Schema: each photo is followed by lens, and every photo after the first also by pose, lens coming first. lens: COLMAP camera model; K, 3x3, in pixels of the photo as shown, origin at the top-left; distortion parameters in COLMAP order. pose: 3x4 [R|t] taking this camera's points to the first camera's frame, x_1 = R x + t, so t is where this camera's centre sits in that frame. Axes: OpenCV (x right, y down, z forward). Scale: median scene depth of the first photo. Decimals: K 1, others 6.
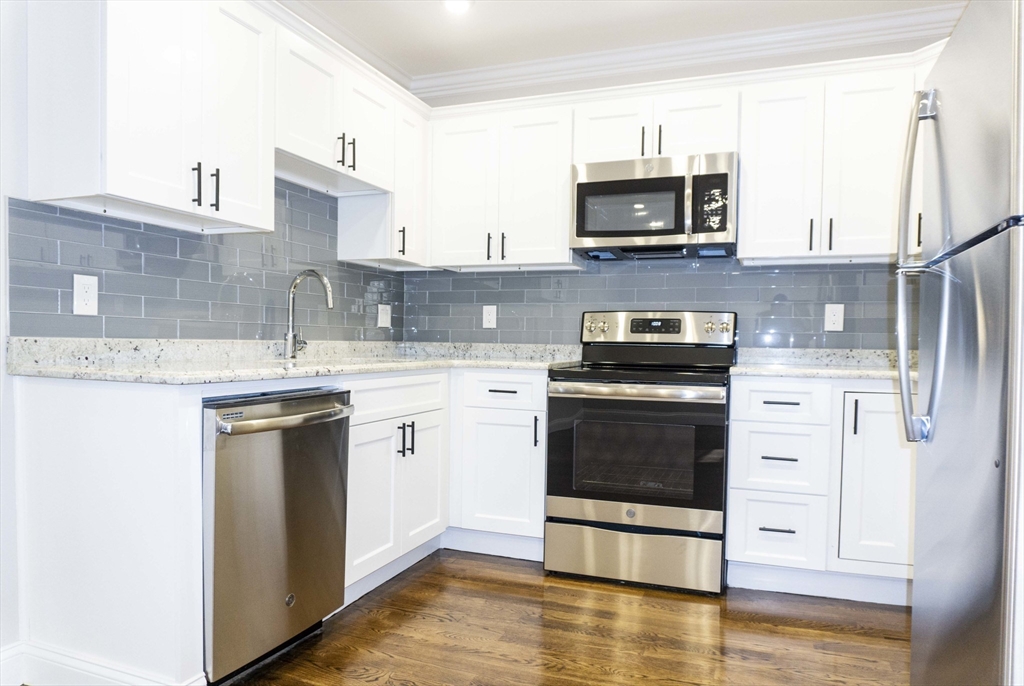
lens RADIAL K [[700.7, 0, 509.7], [0, 700.7, 350.7], [0, 0, 1]] dist [-0.007392, -0.003276]
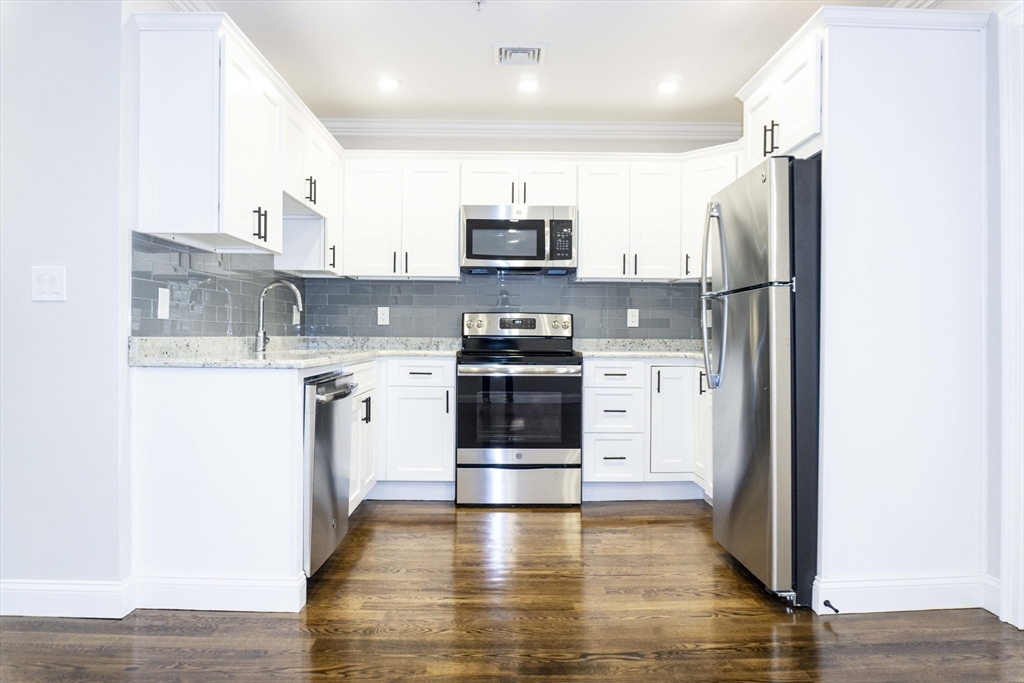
lens RADIAL K [[677.0, 0, 514.8], [0, 677.0, 319.0], [0, 0, 1]] dist [-0.006017, -0.005106]
pose [[0.930282, 0.000466, 0.366845, -0.313807], [0.011240, 0.999494, -0.029772, -0.004855], [-0.366673, 0.031820, 0.929806, -0.264084]]
